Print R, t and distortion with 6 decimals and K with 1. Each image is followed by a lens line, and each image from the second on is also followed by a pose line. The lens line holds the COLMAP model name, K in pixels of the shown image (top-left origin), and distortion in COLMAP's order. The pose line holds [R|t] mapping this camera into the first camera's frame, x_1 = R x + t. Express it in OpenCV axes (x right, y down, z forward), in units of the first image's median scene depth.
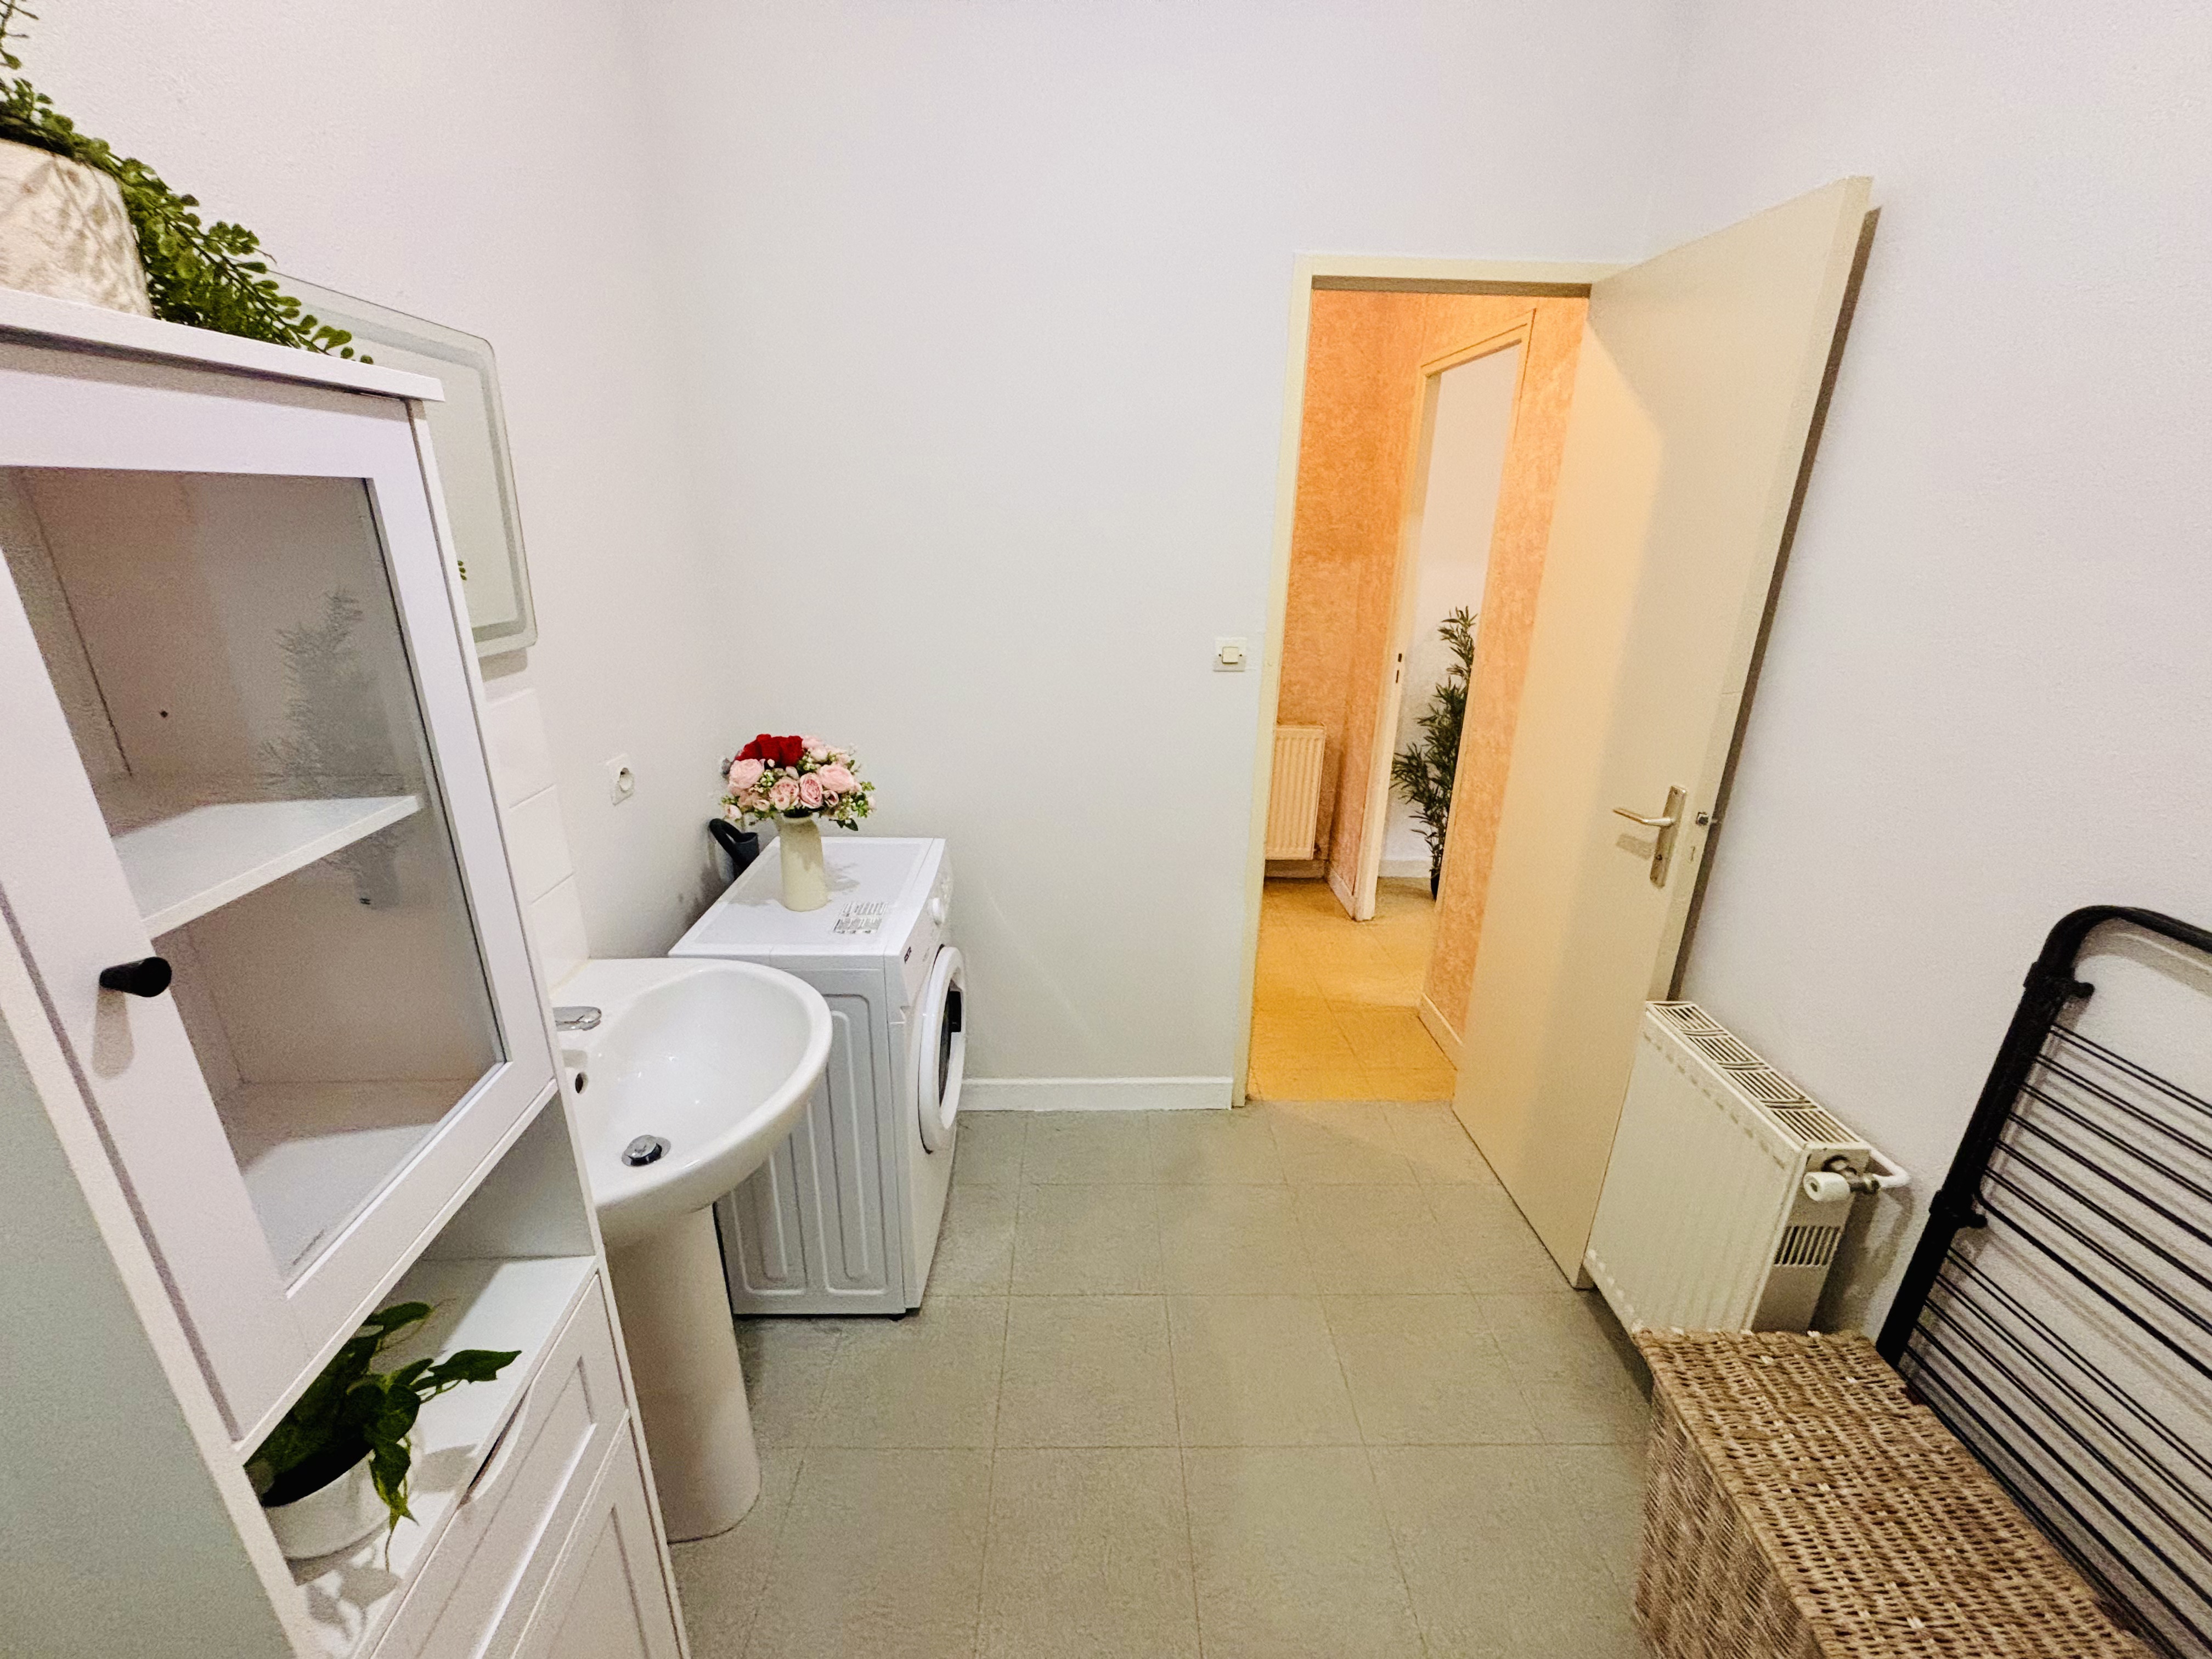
lens RADIAL K [[889.9, 0, 1109.0], [0, 889.9, 824.7], [0, 0, 1]] dist [0.001899, -0.000243]
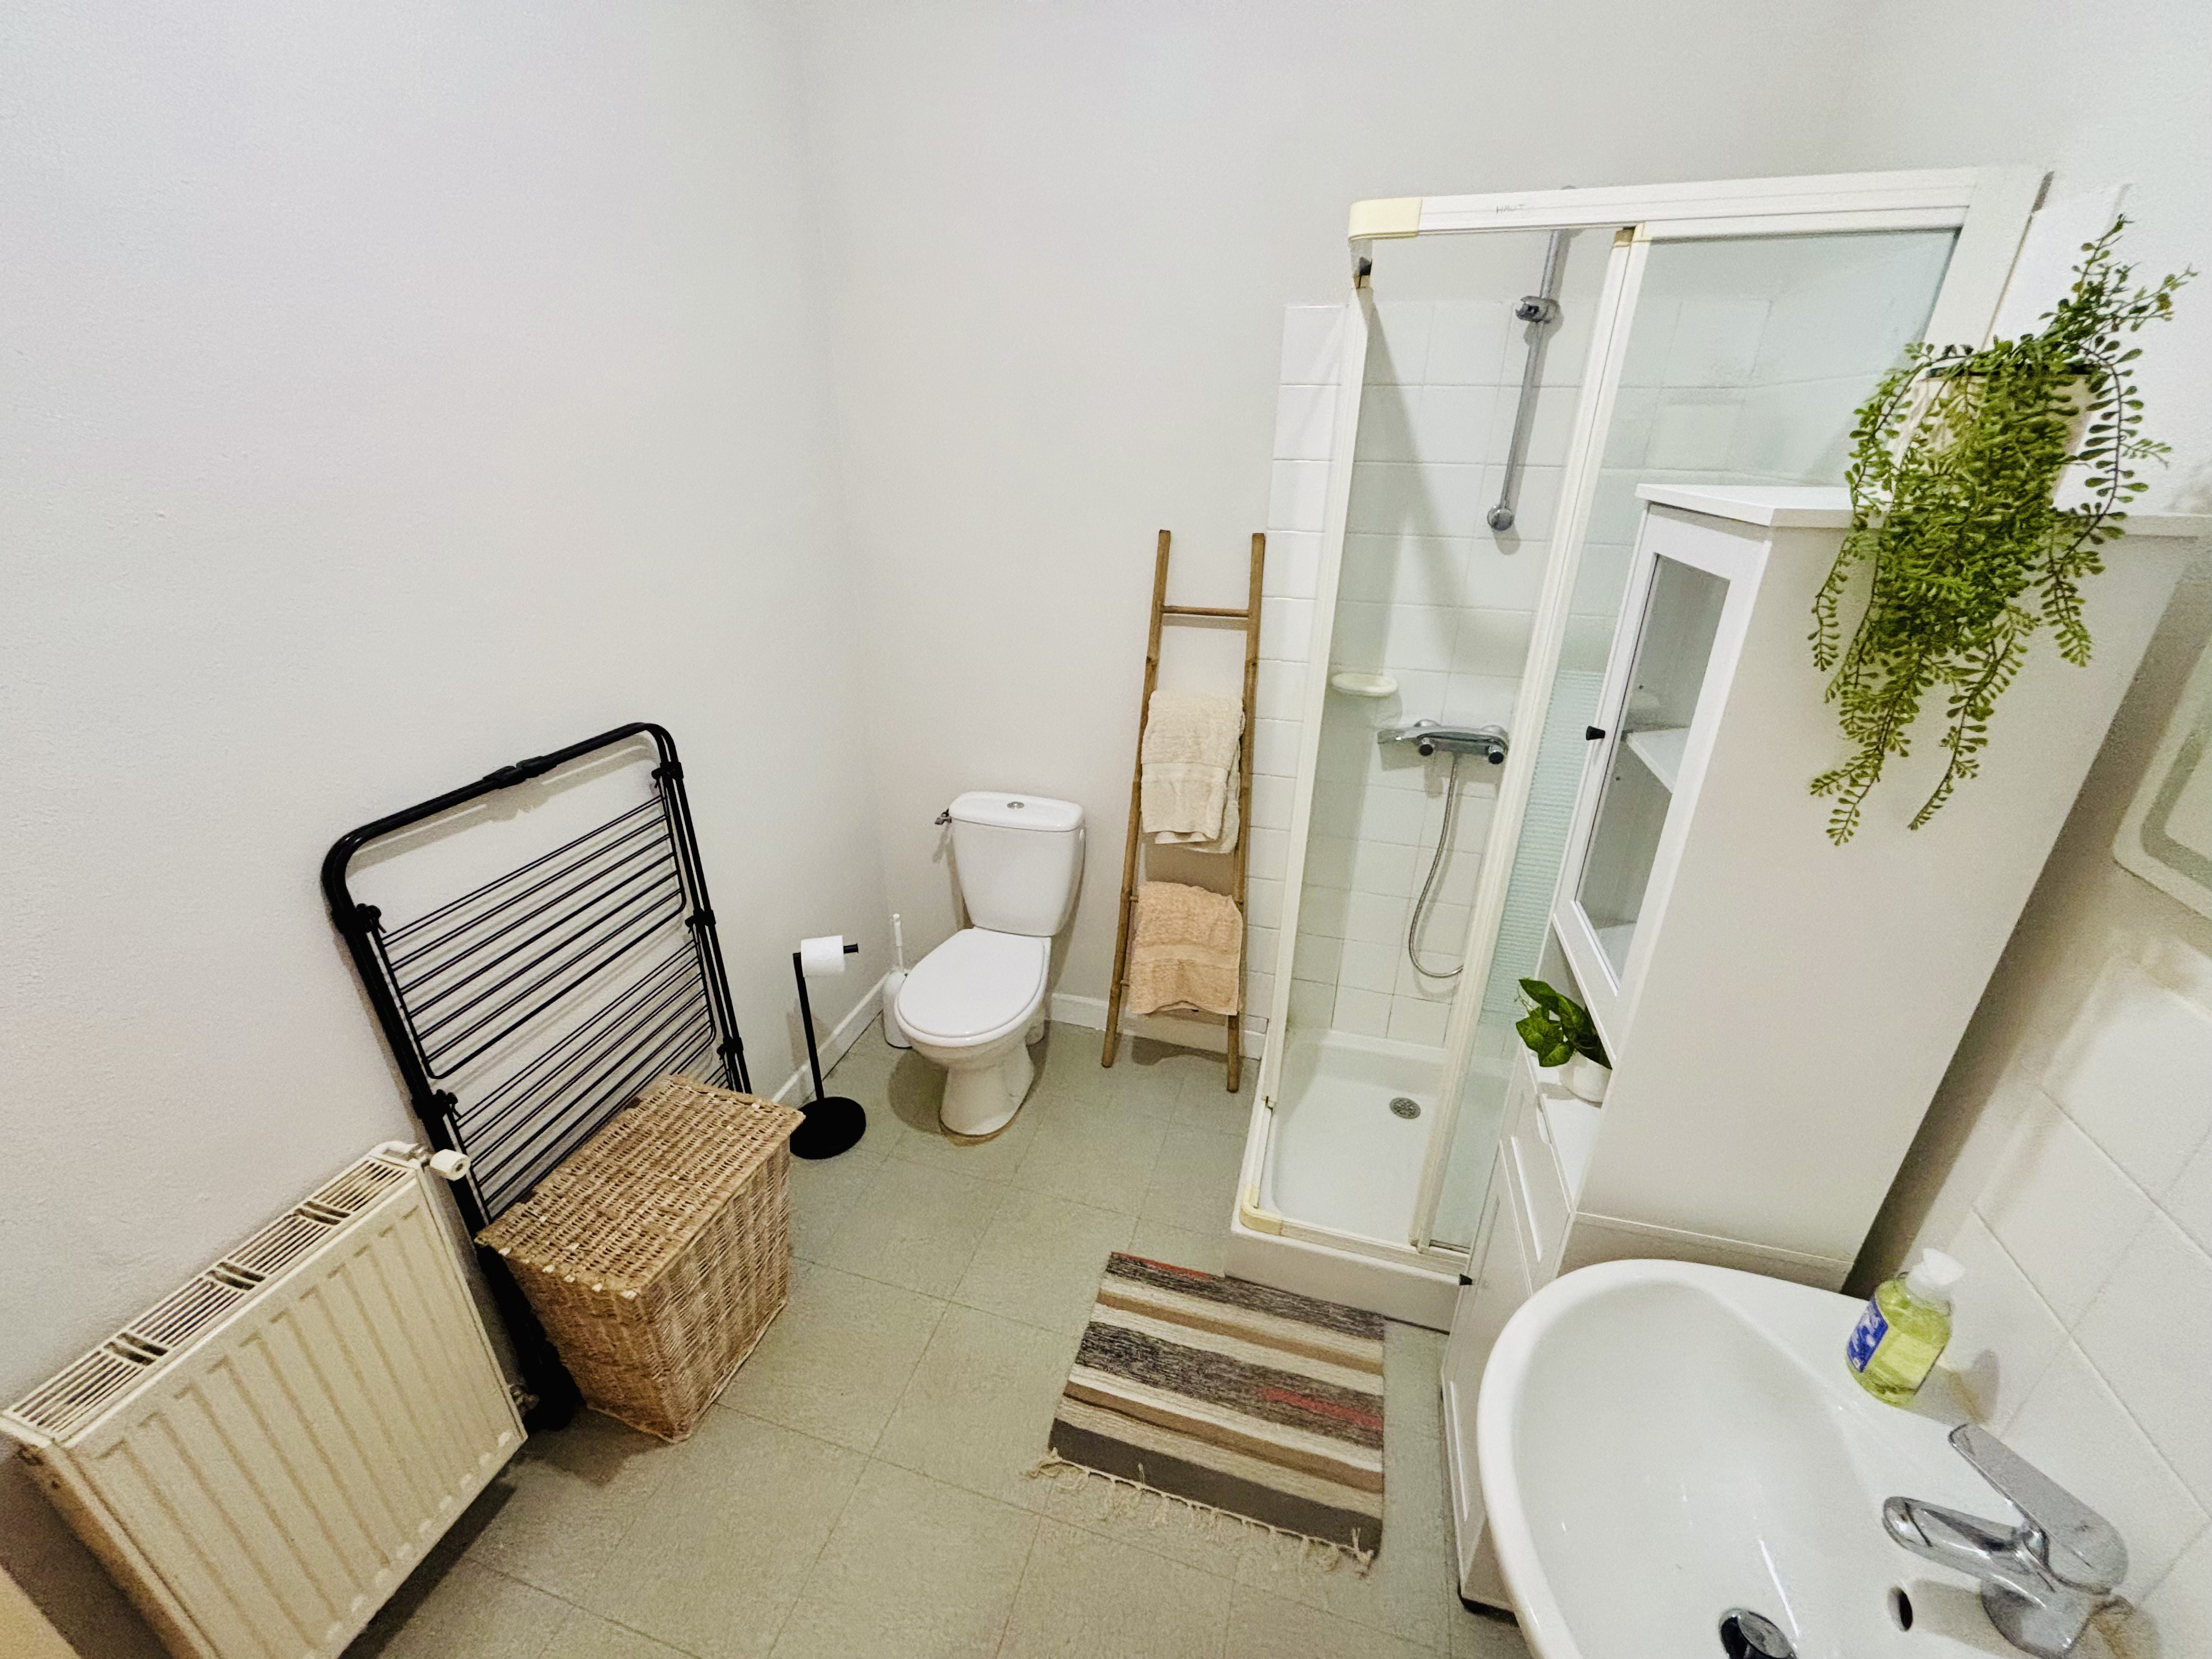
lens RADIAL K [[894.0, 0, 1103.7], [0, 894.0, 826.3], [0, 0, 1]] dist [-0.003208, -0.000030]
pose [[-0.947962, -0.152324, 0.279581, -0.203193], [0.084552, 0.726151, 0.682316, -0.644468], [-0.306951, 0.670449, -0.675485, 1.416500]]
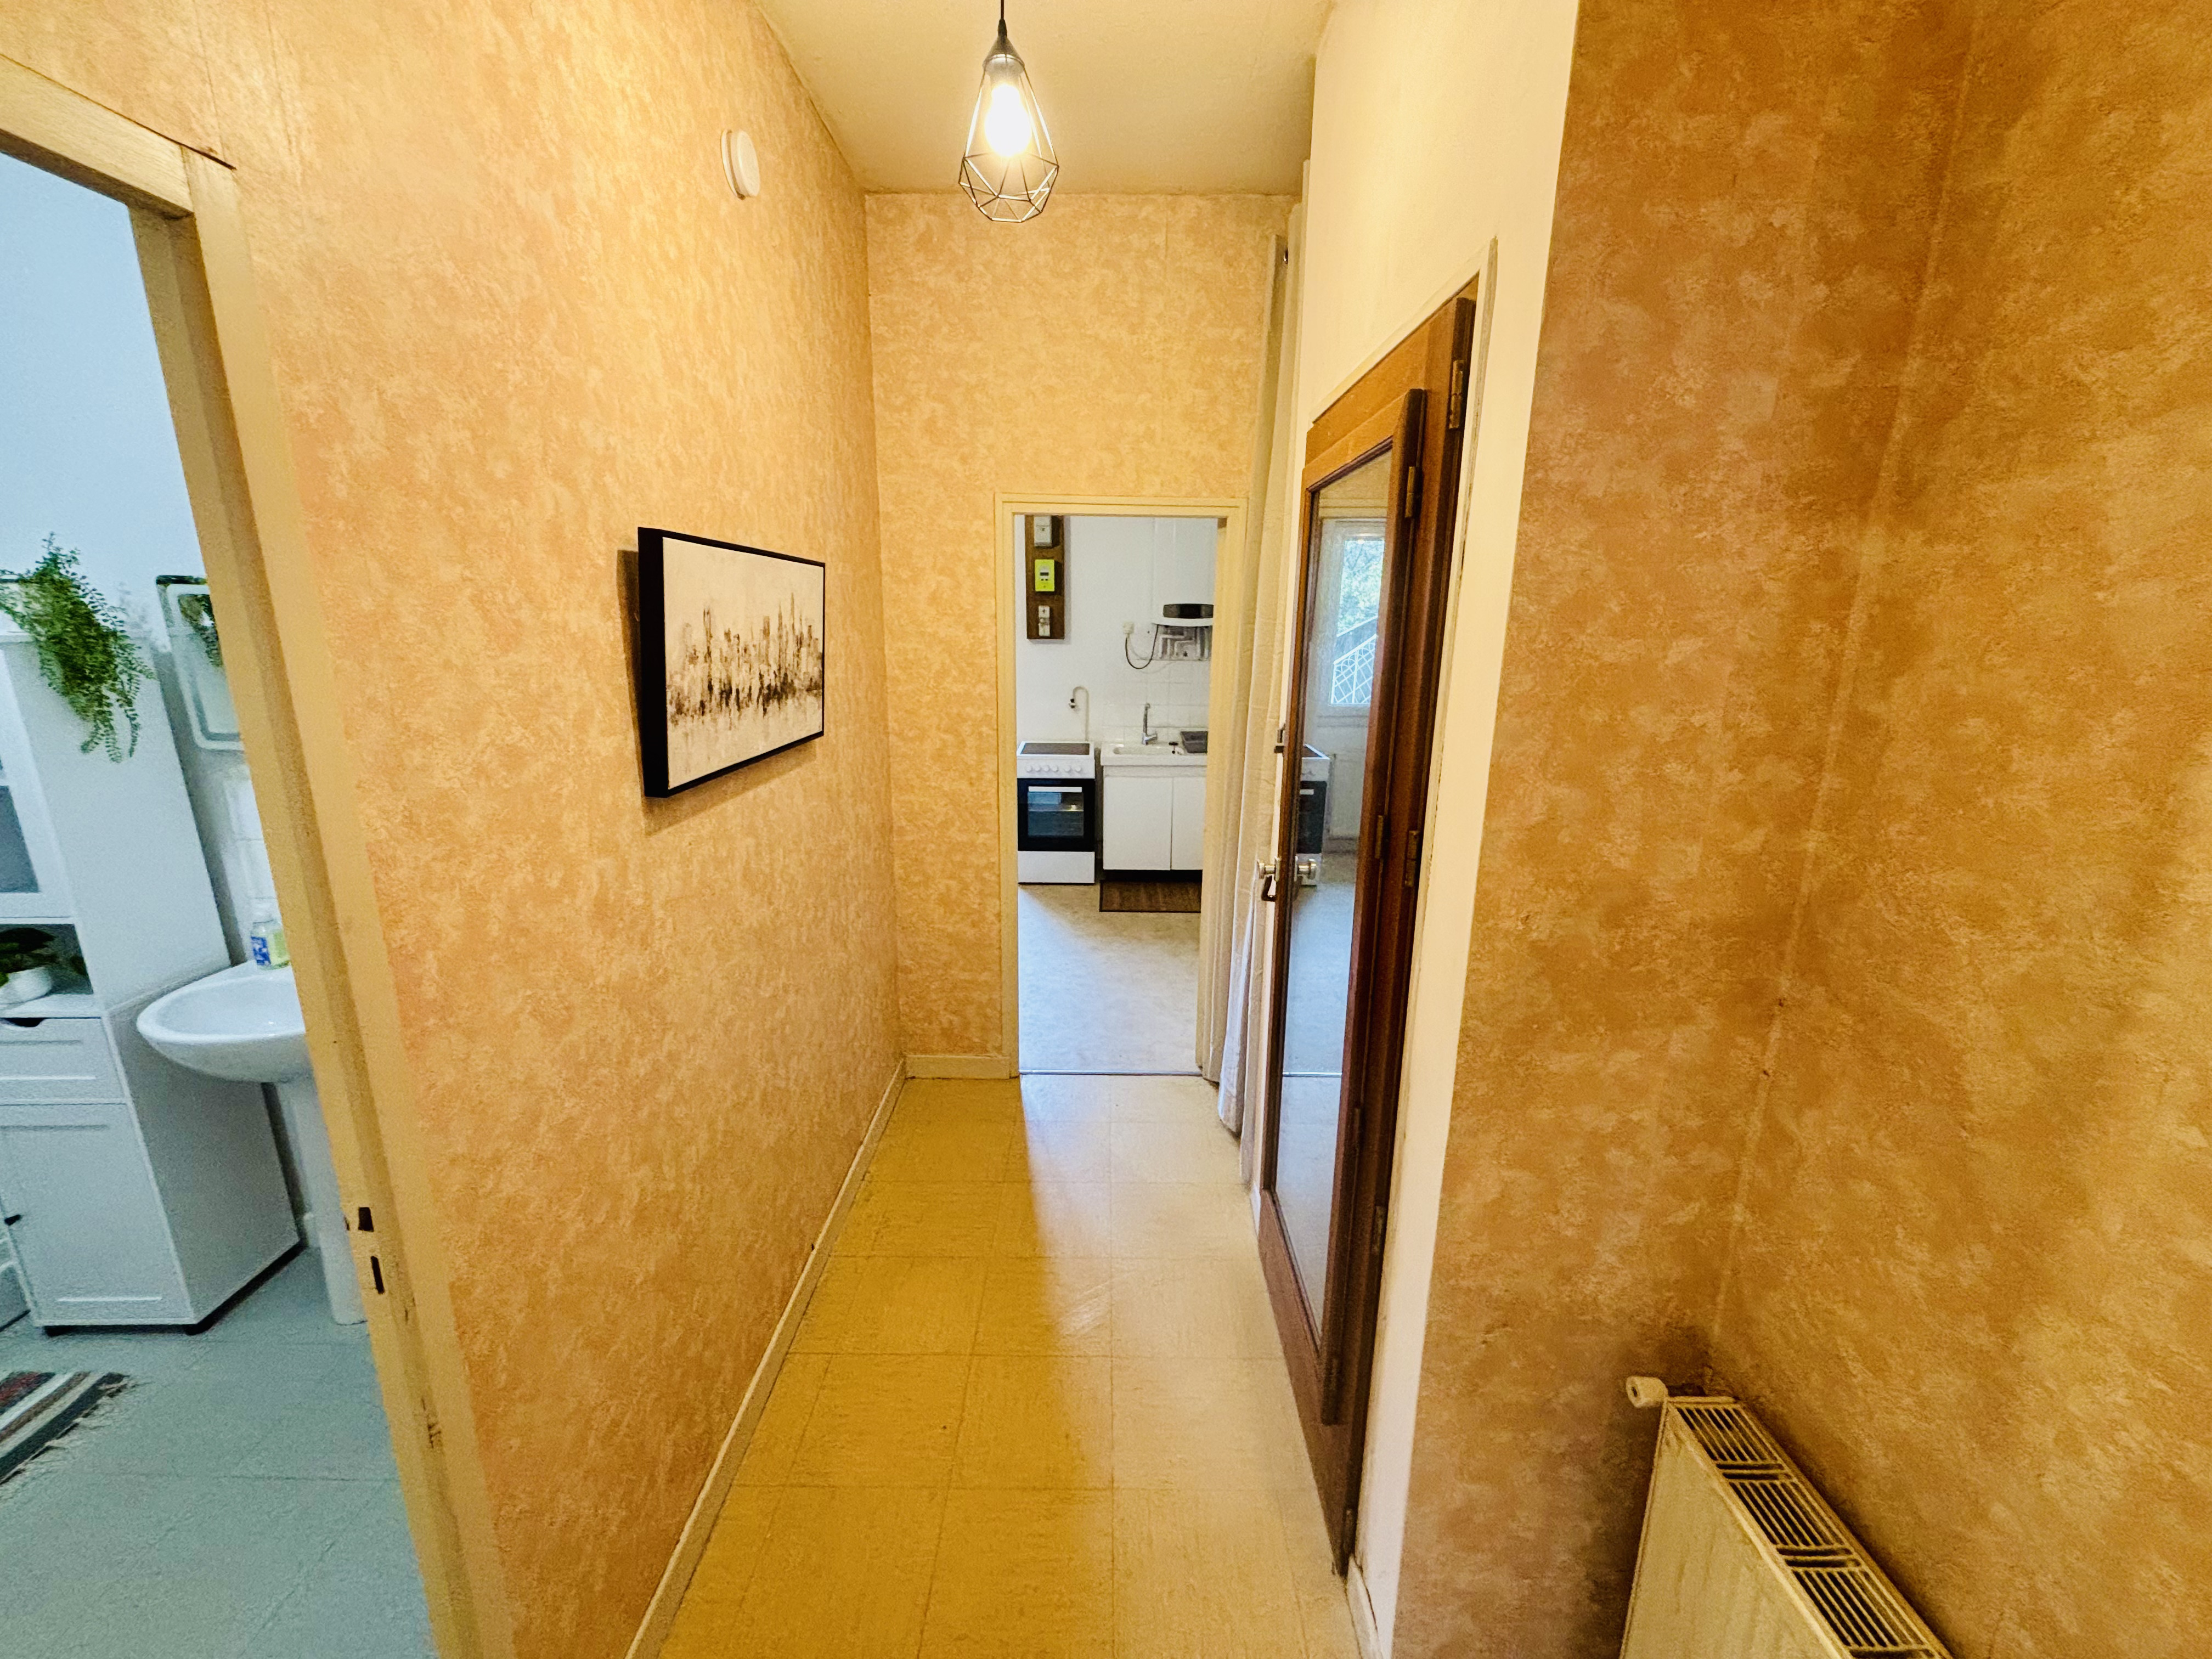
lens RADIAL K [[876.2, 0, 1134.1], [0, 876.2, 819.0], [0, 0, 1]] dist [0.001804, -0.004531]
pose [[-0.025583, 0.217744, -0.975671, 1.099937], [-0.358935, 0.908908, 0.212256, -1.083658], [0.933012, 0.355632, 0.054903, 2.591649]]
